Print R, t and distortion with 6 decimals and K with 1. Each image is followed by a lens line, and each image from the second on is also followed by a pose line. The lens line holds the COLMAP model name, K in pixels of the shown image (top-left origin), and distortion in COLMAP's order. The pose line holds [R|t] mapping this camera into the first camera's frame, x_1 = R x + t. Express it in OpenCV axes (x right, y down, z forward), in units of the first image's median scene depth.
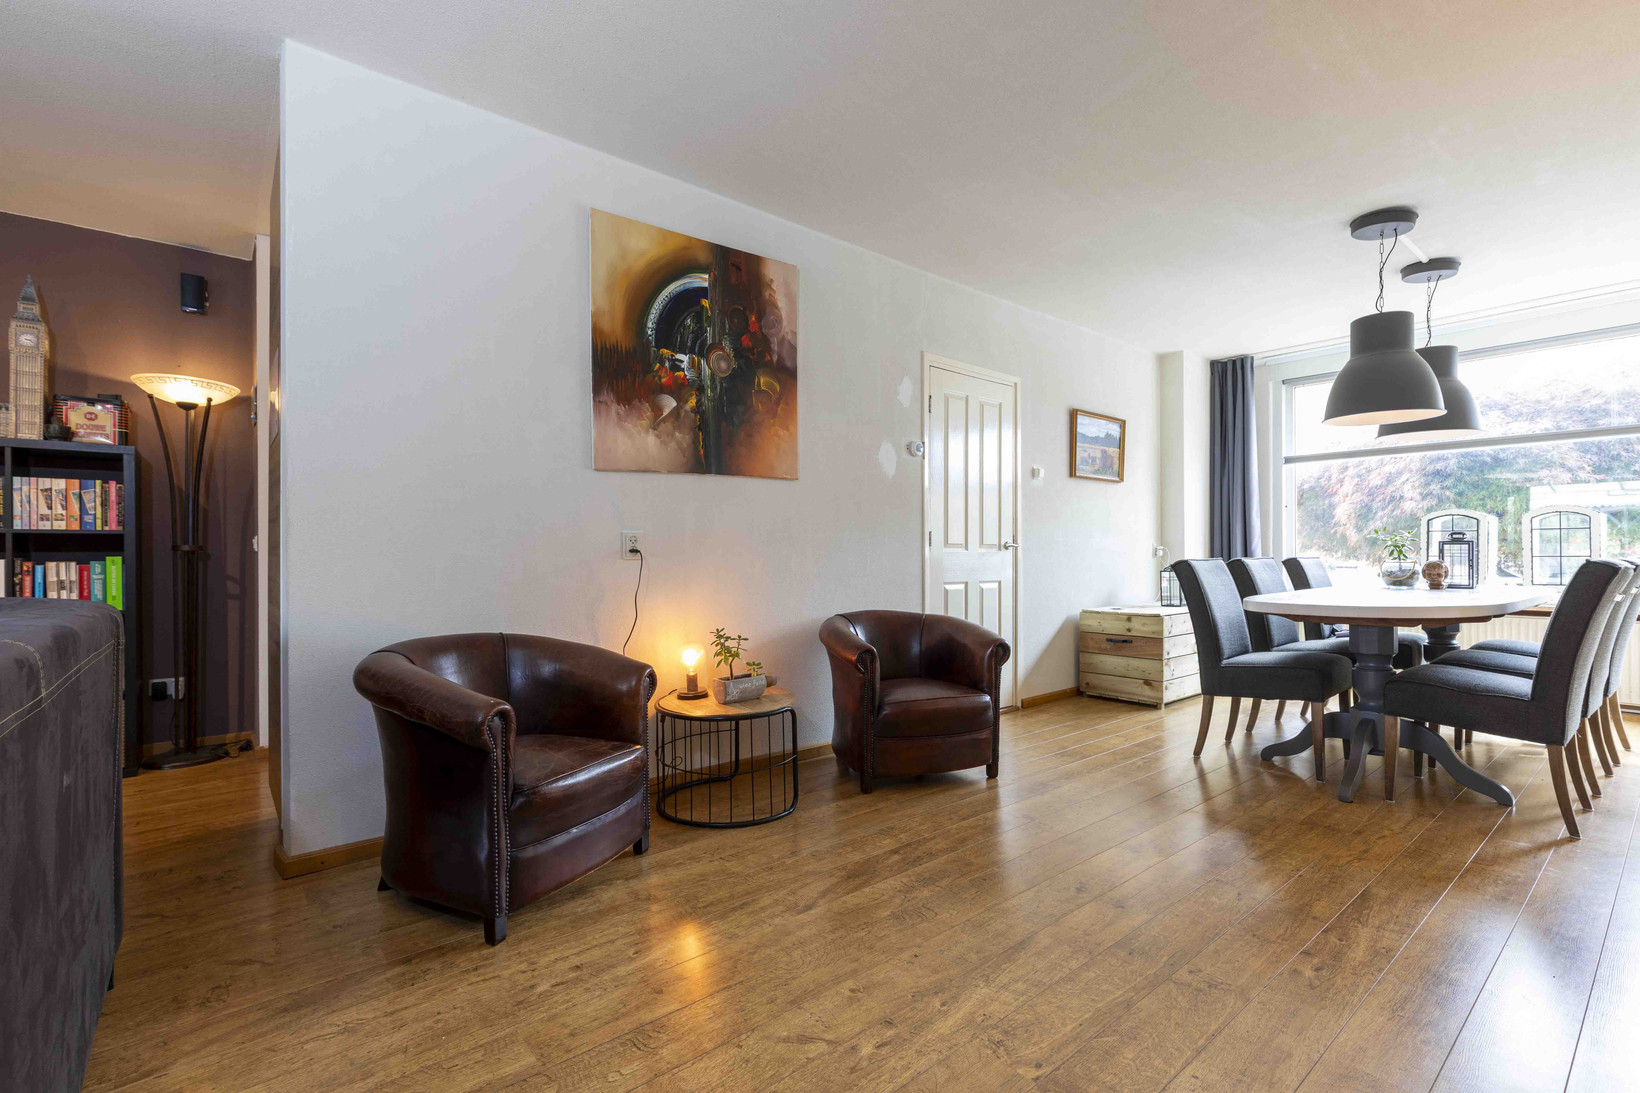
lens RADIAL K [[745.4, 0, 838.0], [0, 745.4, 553.6], [0, 0, 1]] dist [0.003483, -0.000072]
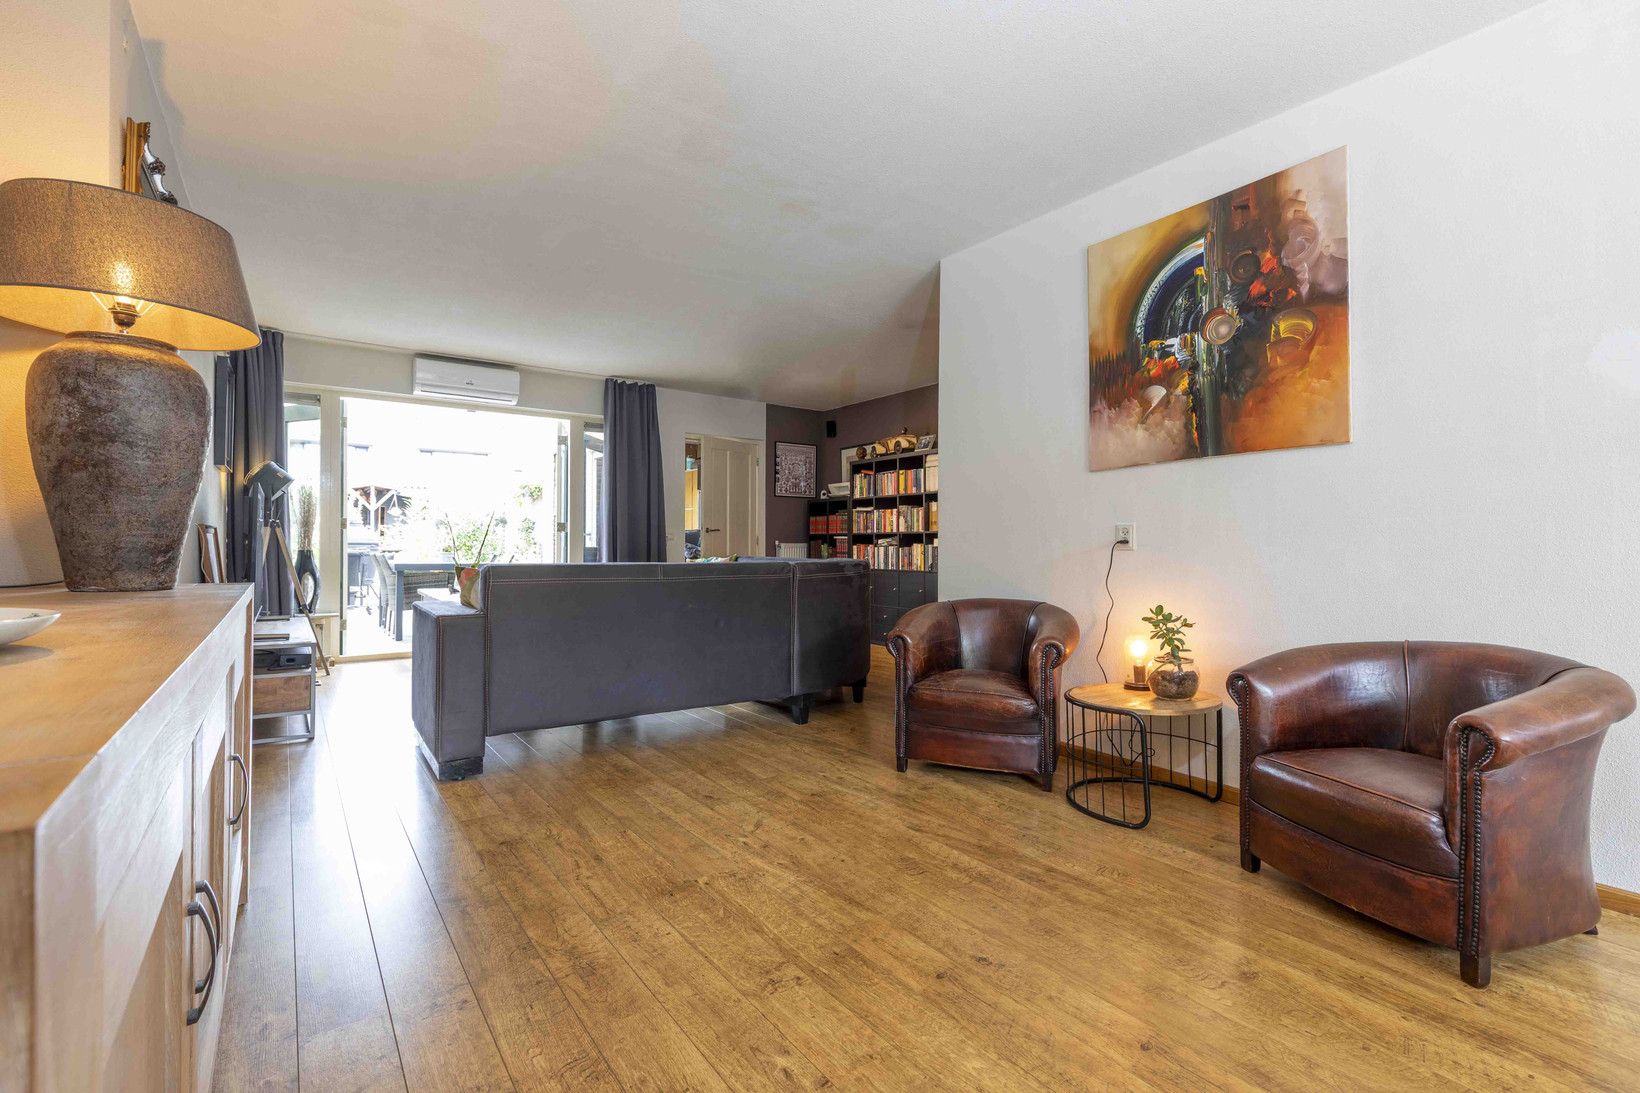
lens RADIAL K [[736.6, 0, 784.2], [0, 736.6, 546.7], [0, 0, 1]] dist [-0.015564, -0.000065]
pose [[-0.121515, 0.007857, -0.992558, 0.779192], [-0.001602, 0.999966, 0.008112, -0.004134], [0.992588, 0.002576, -0.121499, 0.604054]]
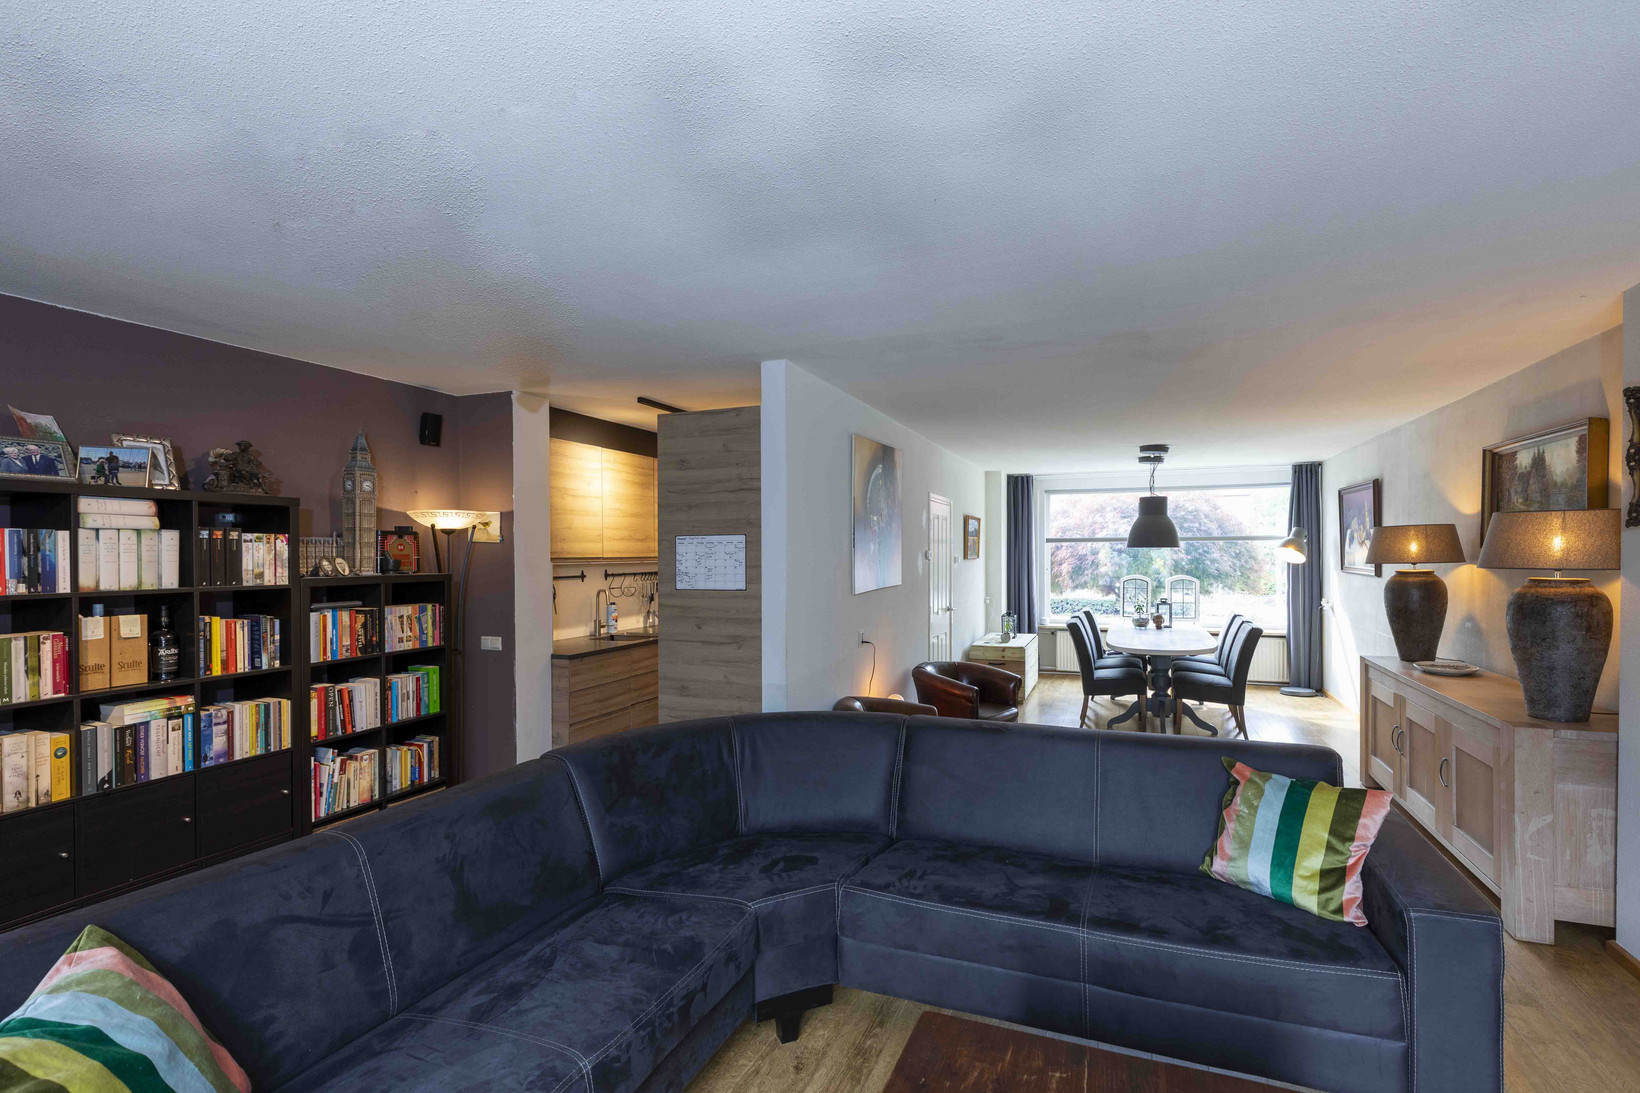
lens RADIAL K [[745.4, 0, 838.0], [0, 745.4, 553.6], [0, 0, 1]] dist [0.003483, -0.000072]
pose [[0.881380, -0.003628, 0.472394, -1.025667], [0.003417, 0.999993, 0.001304, -0.186988], [-0.472395, 0.000465, 0.881387, -0.371648]]
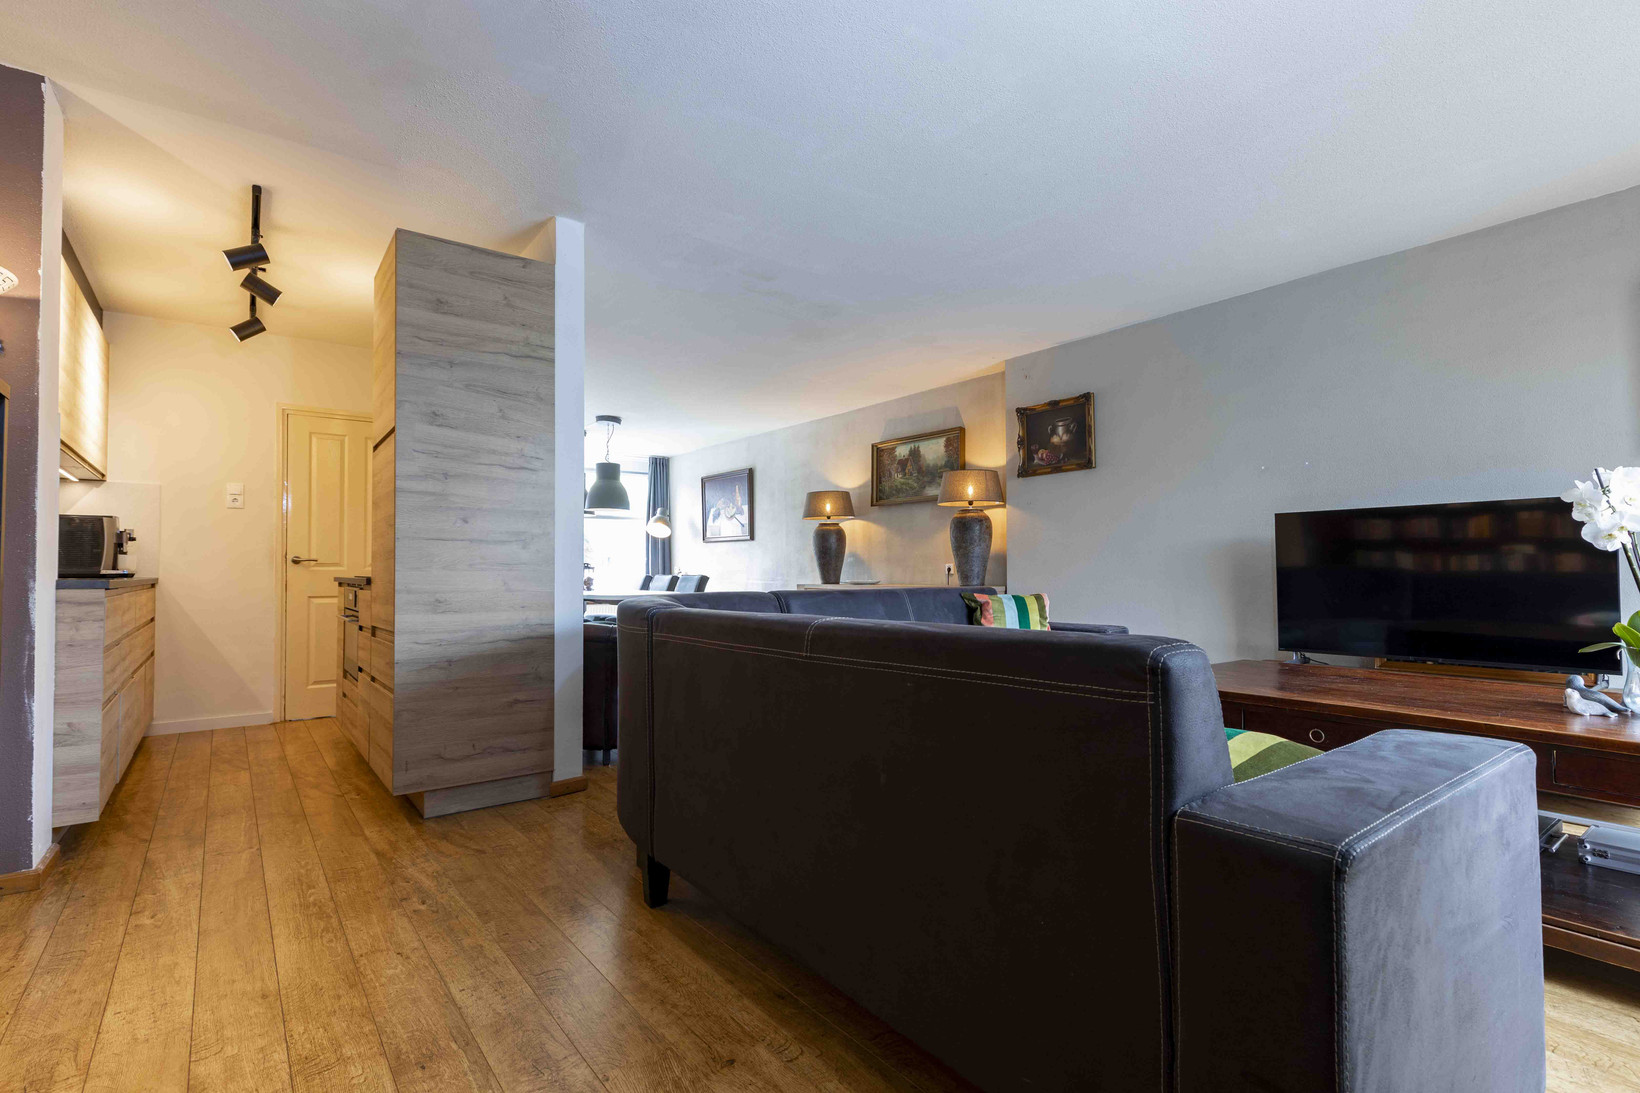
lens RADIAL K [[777.7, 0, 820.0], [0, 777.7, 546.5], [0, 0, 1]] dist [-0.002517, -0.000710]
pose [[0.041942, 0.034410, 0.998527, -1.612659], [0.005173, 0.999386, -0.034657, 0.003775], [-0.999107, 0.006619, 0.041738, 0.328781]]
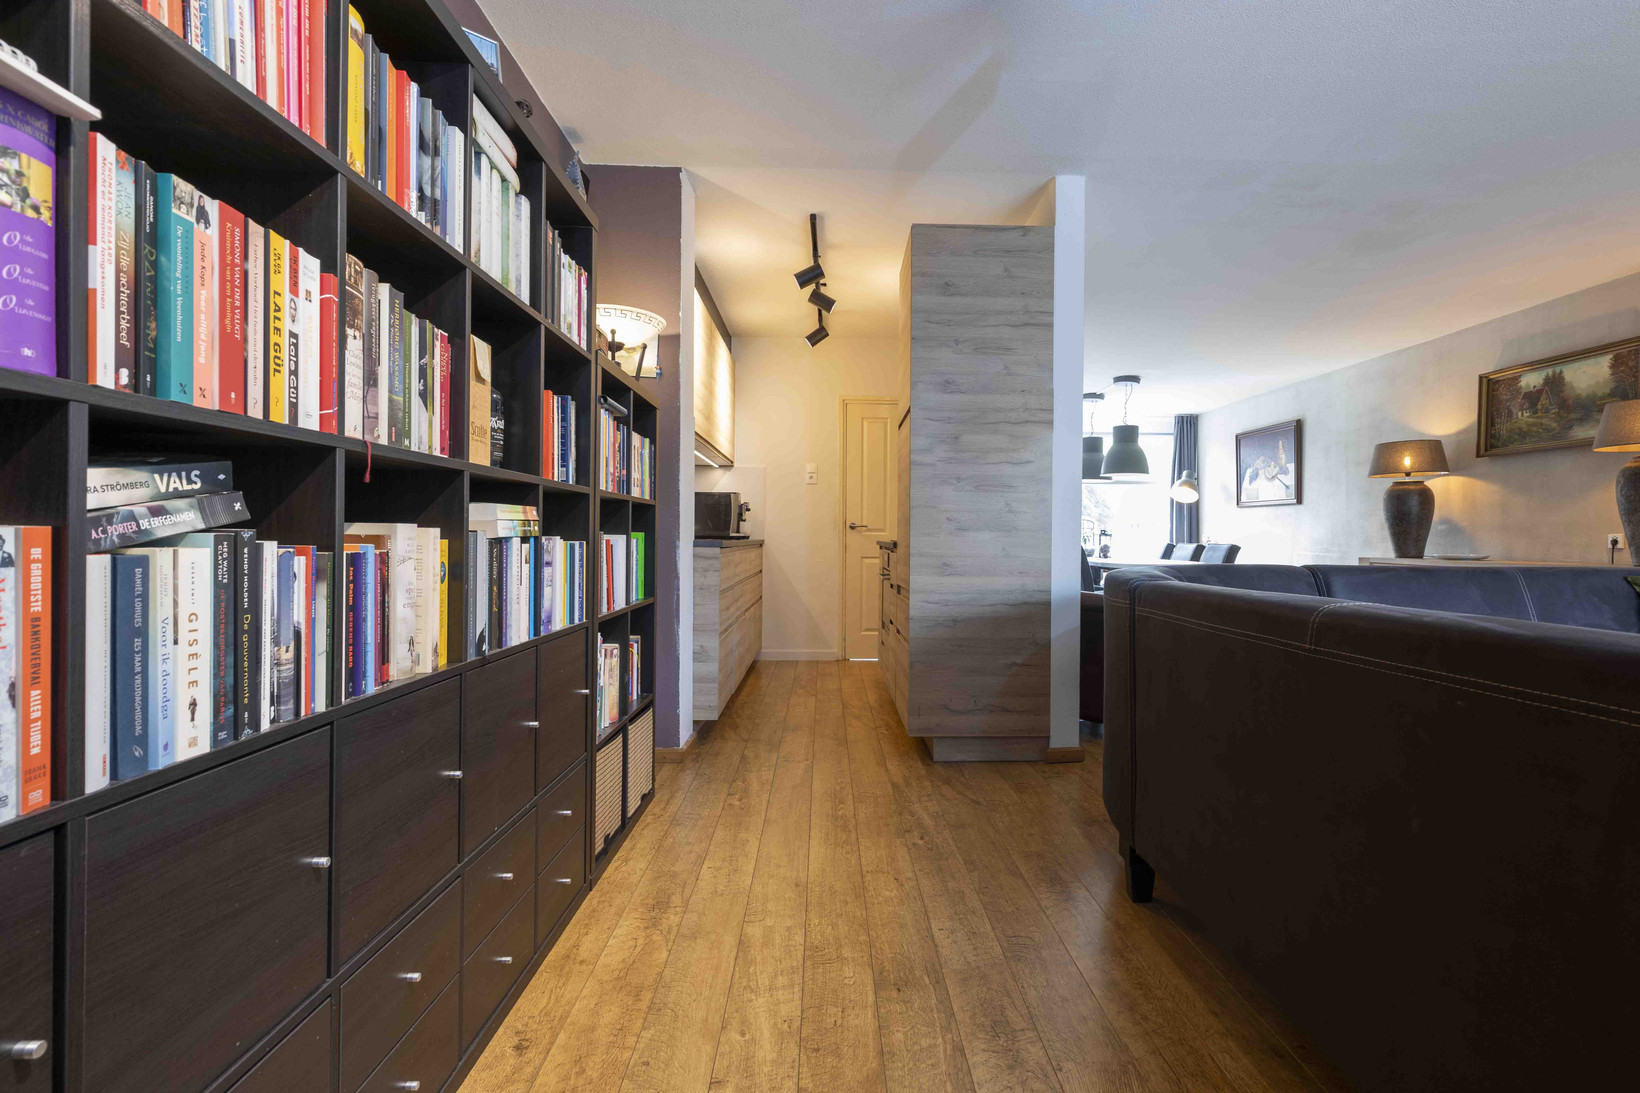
lens RADIAL K [[780.2, 0, 846.0], [0, 780.2, 539.5], [0, 0, 1]] dist [0.000745, -0.000685]
pose [[0.618515, 0.005425, 0.785754, -1.573382], [-0.009267, 0.999957, 0.000391, 0.002938], [-0.785718, -0.007524, 0.618539, 0.300572]]
